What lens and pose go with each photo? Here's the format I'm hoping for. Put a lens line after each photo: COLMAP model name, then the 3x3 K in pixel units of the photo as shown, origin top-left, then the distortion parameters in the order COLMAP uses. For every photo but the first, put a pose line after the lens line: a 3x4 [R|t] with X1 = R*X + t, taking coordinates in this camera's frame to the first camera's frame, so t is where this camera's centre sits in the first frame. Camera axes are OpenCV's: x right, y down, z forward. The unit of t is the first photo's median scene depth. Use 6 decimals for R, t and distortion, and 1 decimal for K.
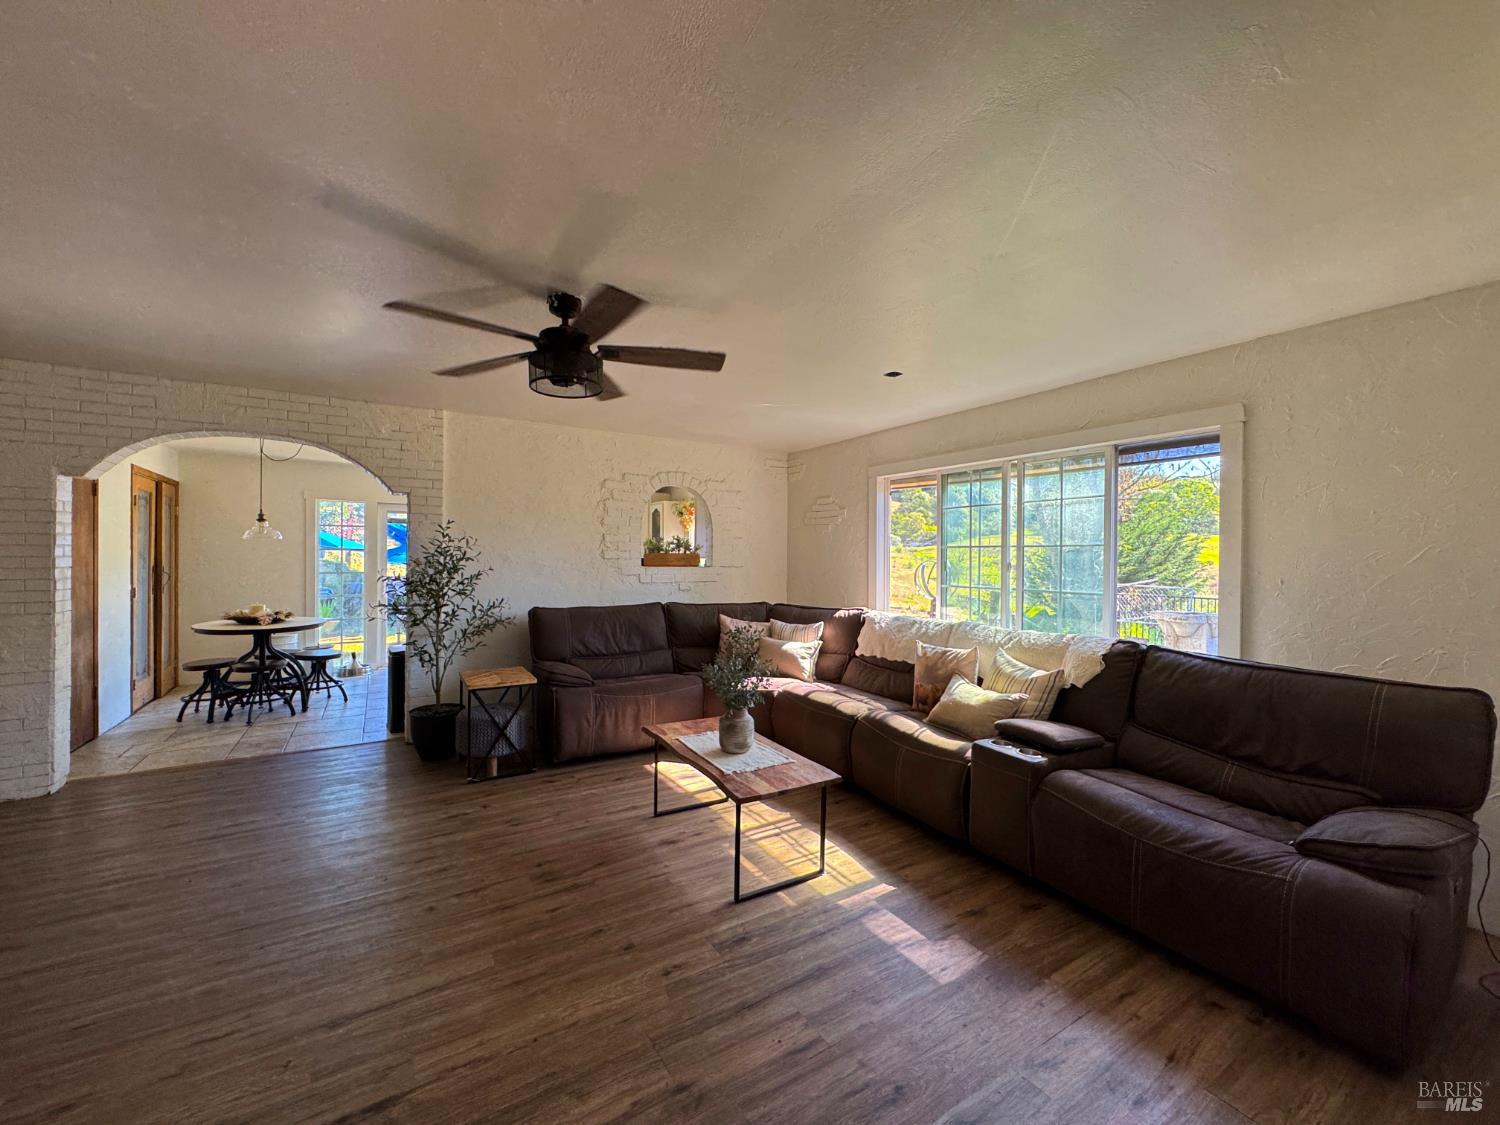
lens RADIAL K [[599.2, 0, 745.7], [0, 599.2, 558.8], [0, 0, 1]] dist [-0.002442, 0.000534]
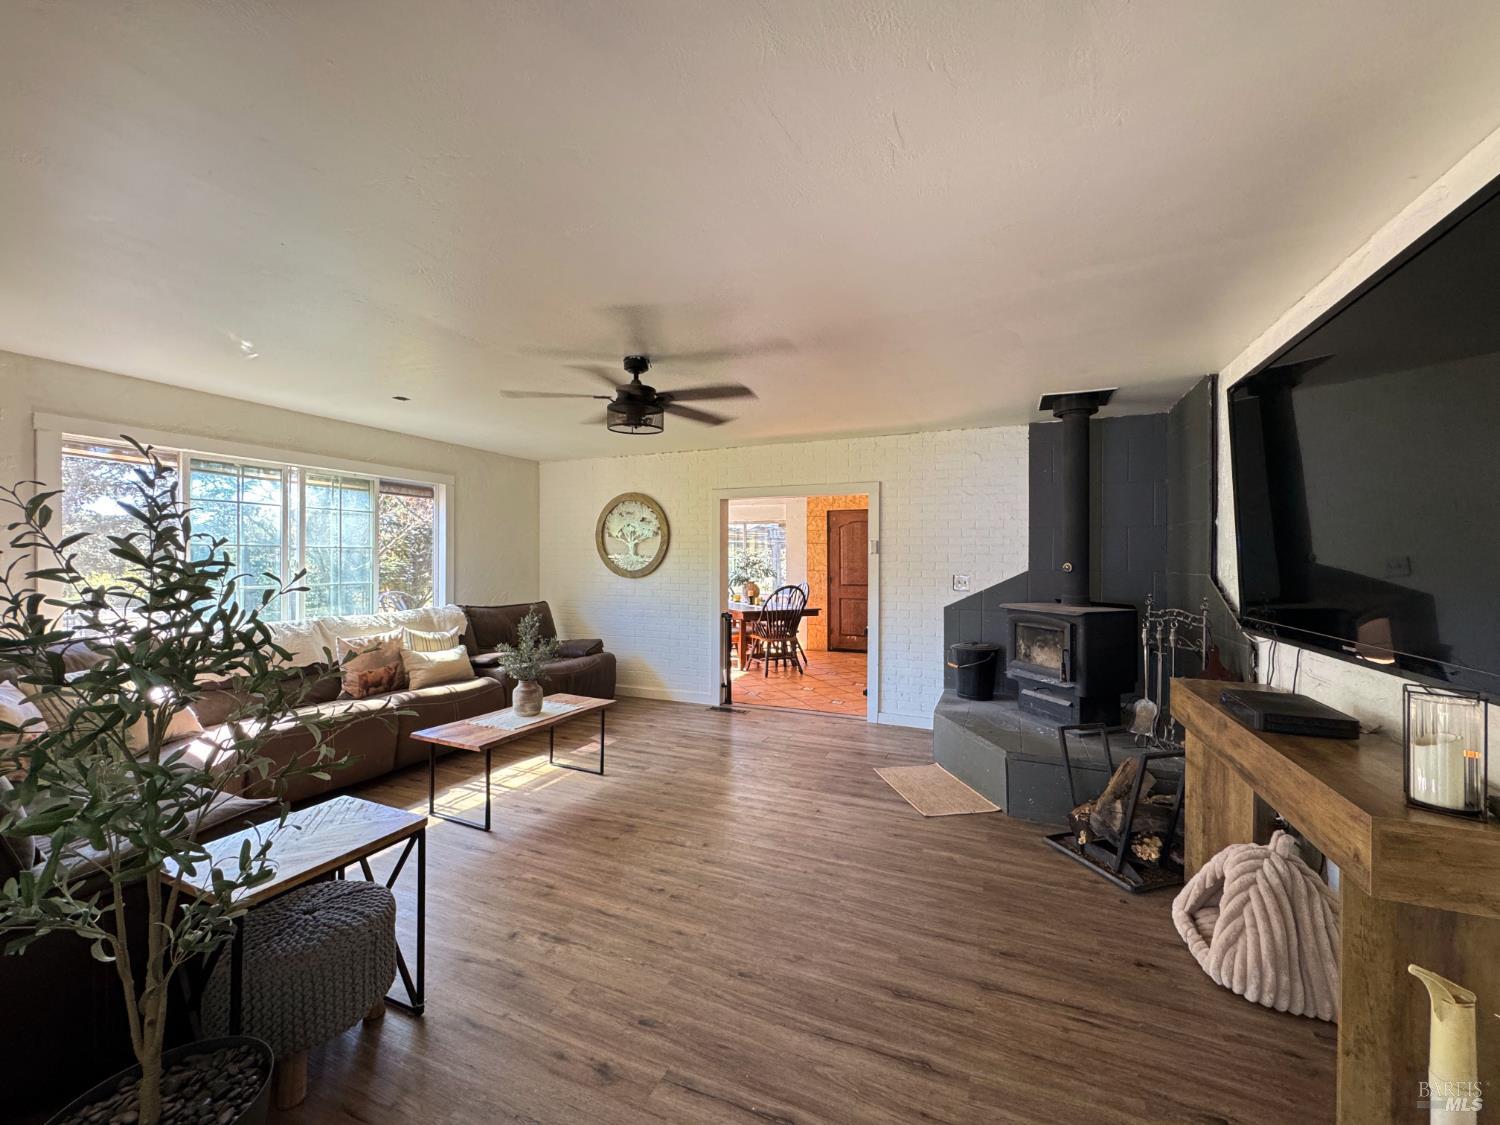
lens RADIAL K [[599.2, 0, 755.2], [0, 599.2, 555.5], [0, 0, 1]] dist [-0.002442, 0.000534]
pose [[-0.579452, -0.009391, 0.814952, -1.041784], [-0.006604, 0.999955, 0.006828, -0.017818], [-0.814980, -0.001426, -0.579488, 1.068674]]
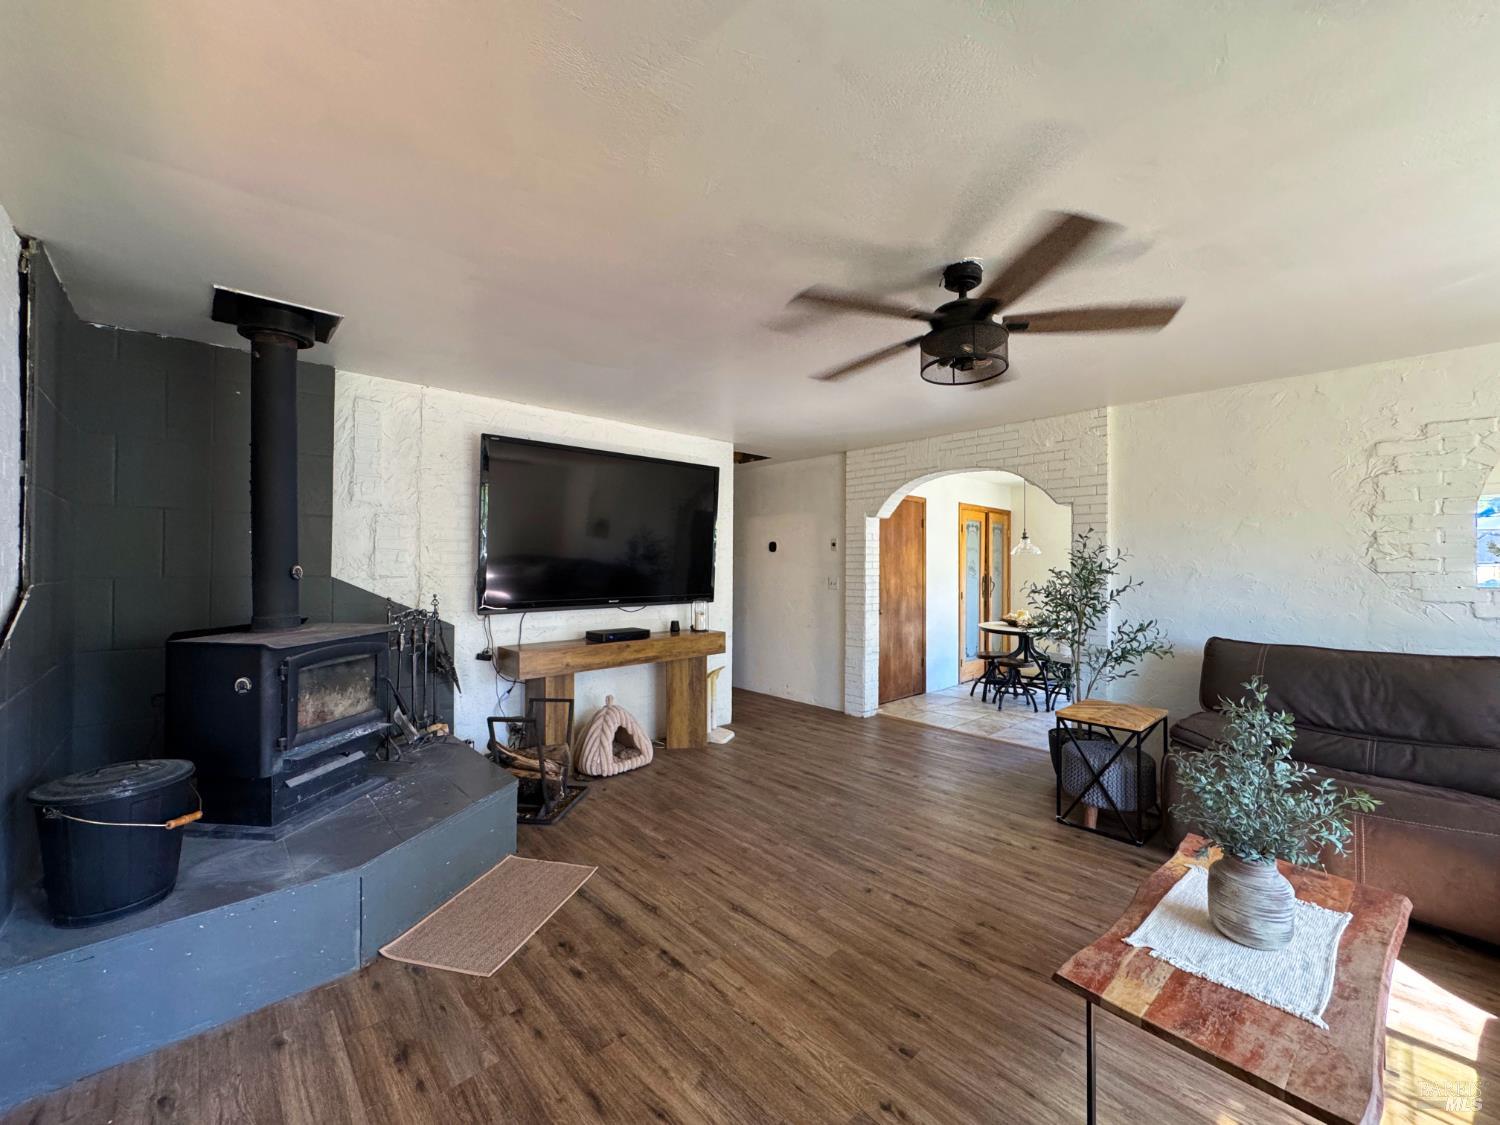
lens RADIAL K [[599.2, 0, 756.3], [0, 599.2, 560.0], [0, 0, 1]] dist [-0.002442, 0.000534]
pose [[0.197632, -0.015110, -0.980160, 0.333661], [-0.006422, 0.999840, -0.016708, 0.001474], [0.980255, 0.009597, 0.197503, 0.376631]]
